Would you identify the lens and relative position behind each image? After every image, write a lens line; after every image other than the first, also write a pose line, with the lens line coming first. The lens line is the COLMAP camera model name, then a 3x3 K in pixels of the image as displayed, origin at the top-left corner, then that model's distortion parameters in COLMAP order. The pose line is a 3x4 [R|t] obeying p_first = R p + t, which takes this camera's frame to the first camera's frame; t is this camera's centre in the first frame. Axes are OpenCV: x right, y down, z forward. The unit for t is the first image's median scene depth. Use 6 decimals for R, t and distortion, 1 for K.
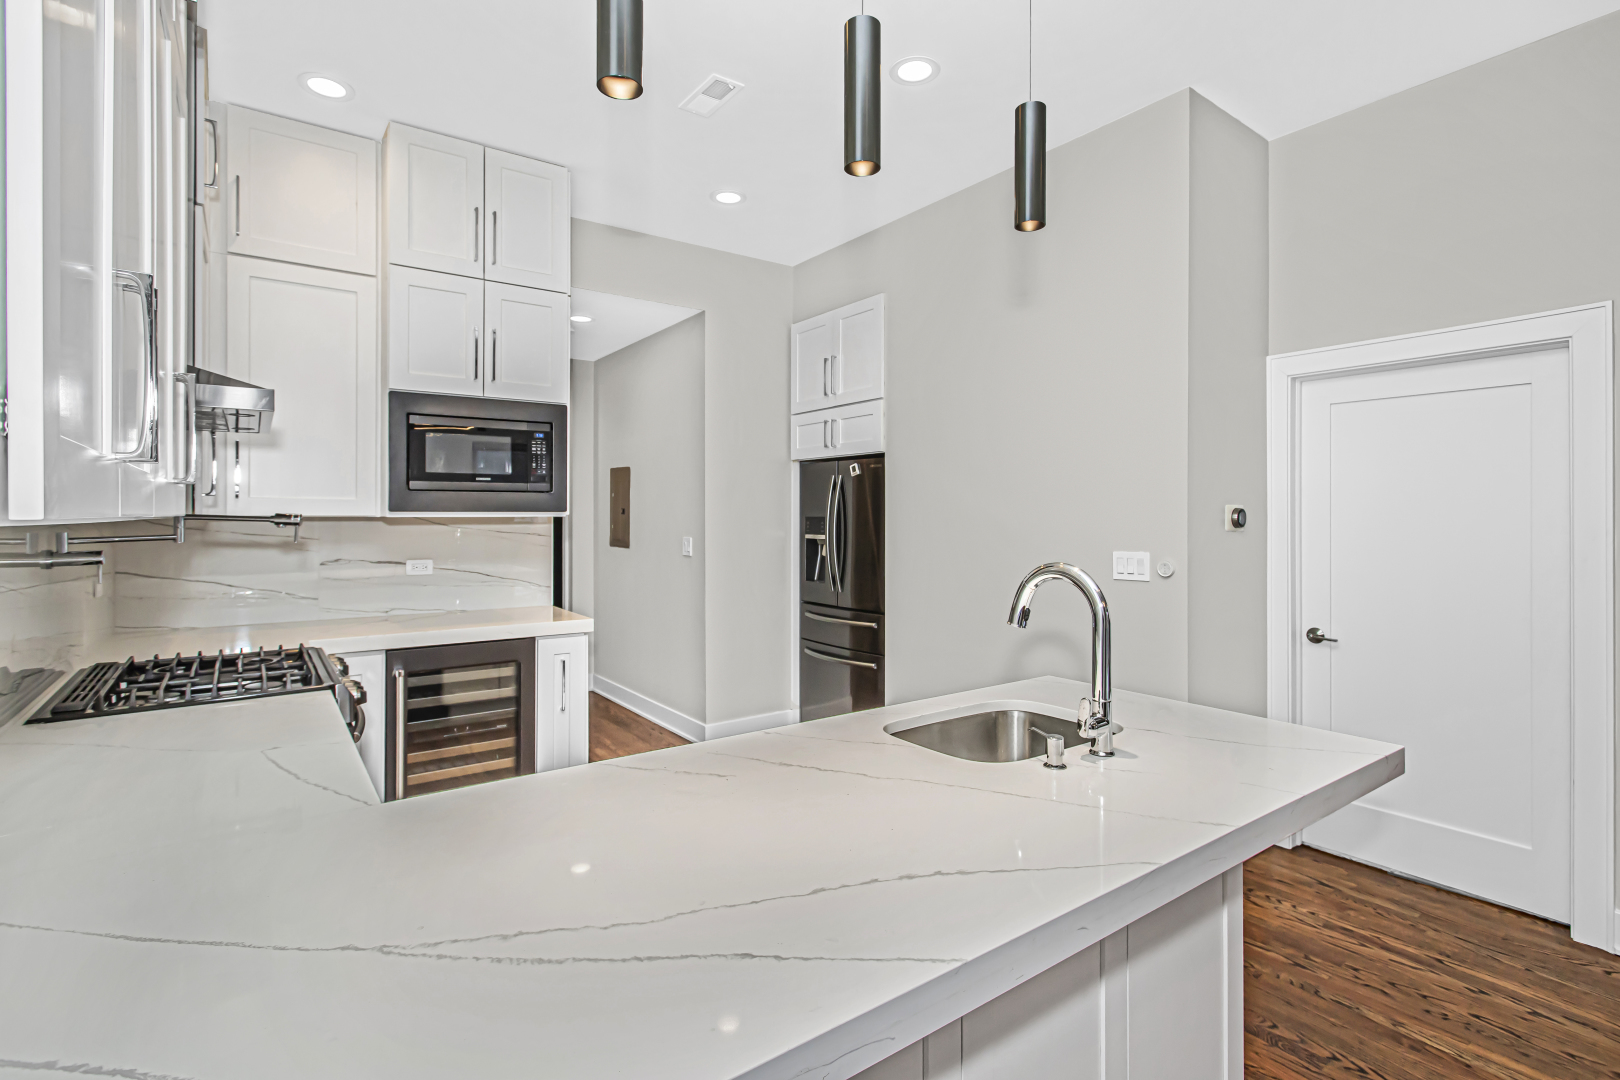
lens RADIAL K [[775.0, 0, 809.3], [0, 775.0, 512.6], [0, 0, 1]] dist [-0.000708, -0.000022]
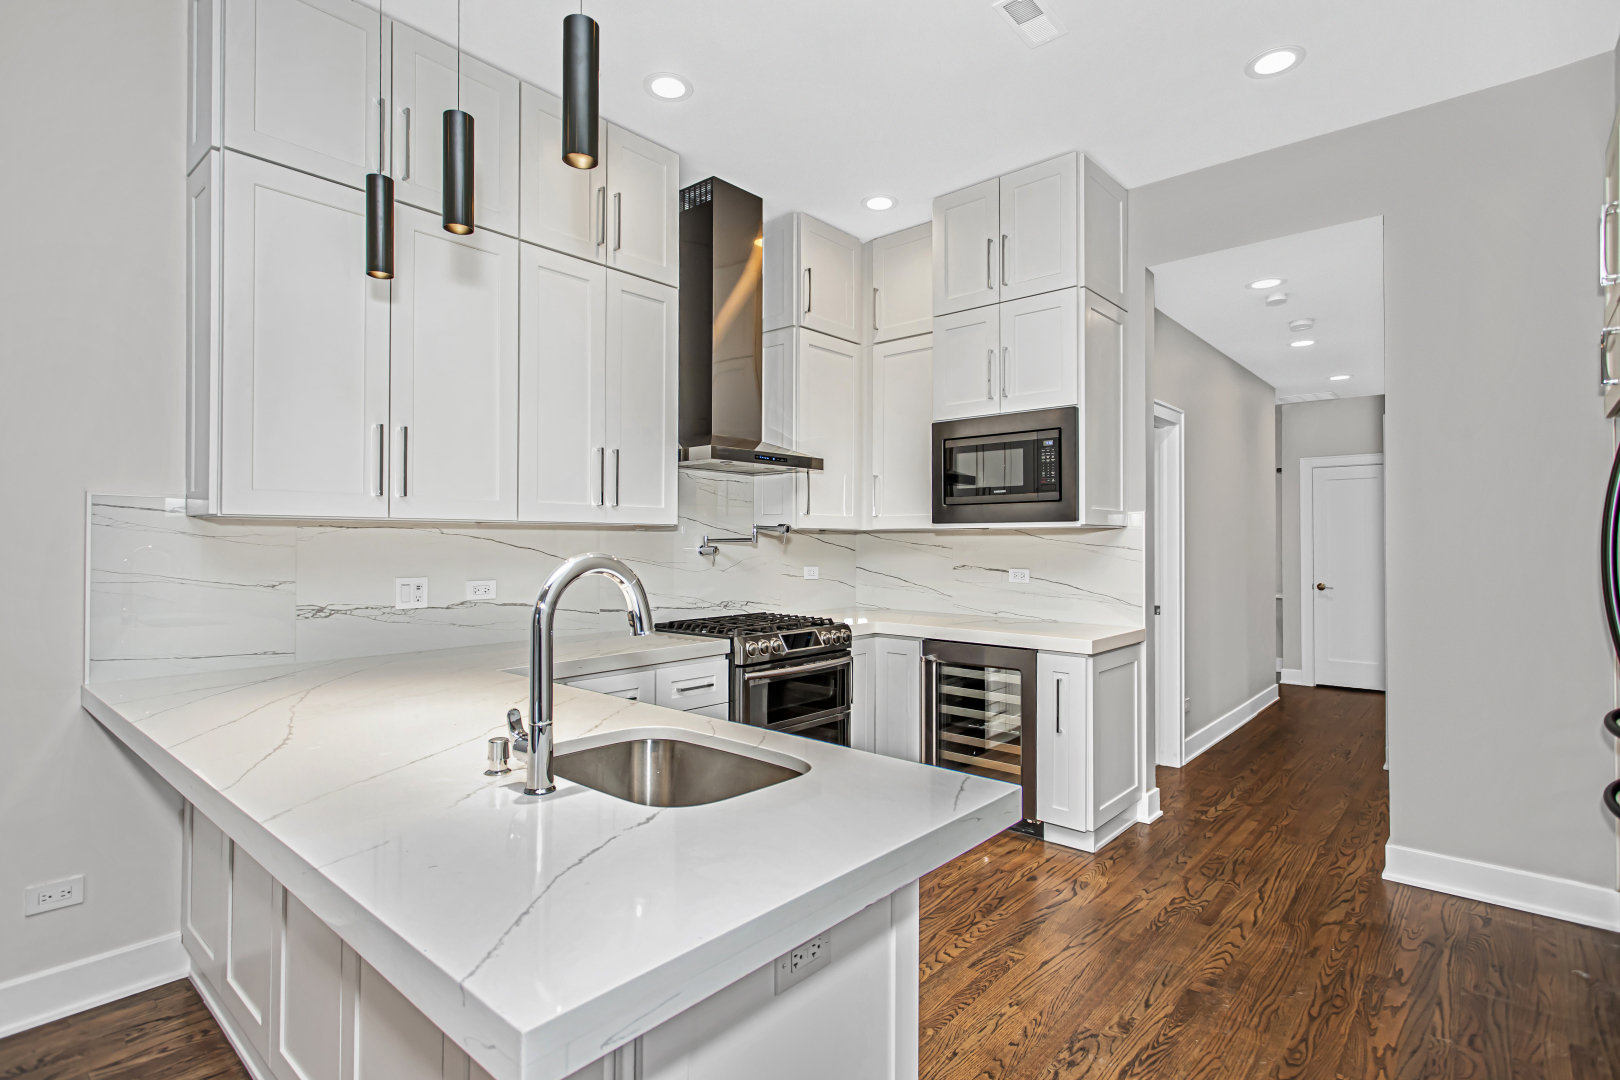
lens RADIAL K [[786.5, 0, 810.0], [0, 786.5, 540.0], [0, 0, 1]] dist [-0.000813, -0.000028]
pose [[0.220231, -0.004047, -0.975439, 0.564310], [-0.001978, 0.999987, -0.004595, 0.027678], [0.975446, 0.002942, 0.220221, 0.513501]]
